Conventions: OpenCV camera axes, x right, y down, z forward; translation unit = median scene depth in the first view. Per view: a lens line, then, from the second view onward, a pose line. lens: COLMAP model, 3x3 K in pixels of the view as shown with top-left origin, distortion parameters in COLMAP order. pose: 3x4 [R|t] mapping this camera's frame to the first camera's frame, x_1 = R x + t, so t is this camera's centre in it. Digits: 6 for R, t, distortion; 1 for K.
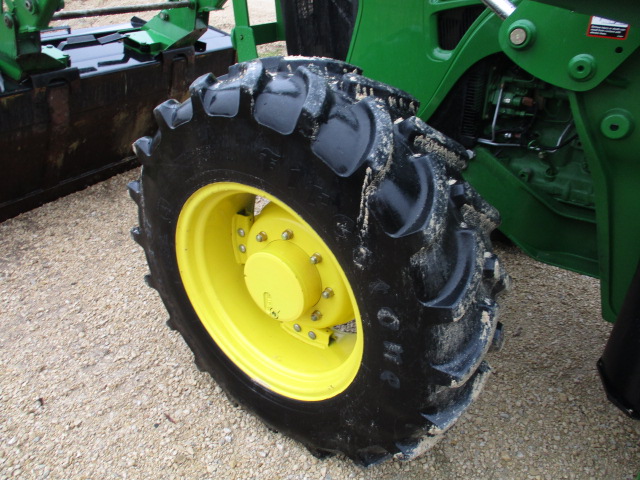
lens RADIAL K [[532.3, 0, 318.2], [0, 532.3, 237.4], [0, 0, 1]] dist [-0.032805, 0.012976]
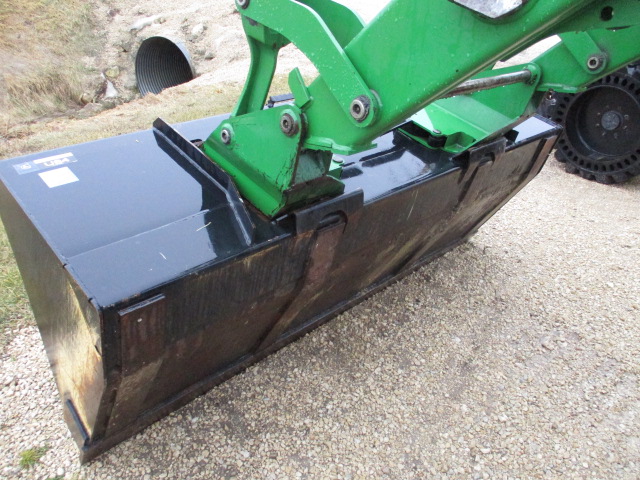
lens RADIAL K [[532.3, 0, 322.5], [0, 532.3, 241.8], [0, 0, 1]] dist [-0.032805, 0.012976]
pose [[0.977738, 0.120743, -0.171608, -0.362217], [-0.123628, 0.992309, -0.006190, -0.237863], [0.169541, 0.027268, 0.985146, 0.403212]]
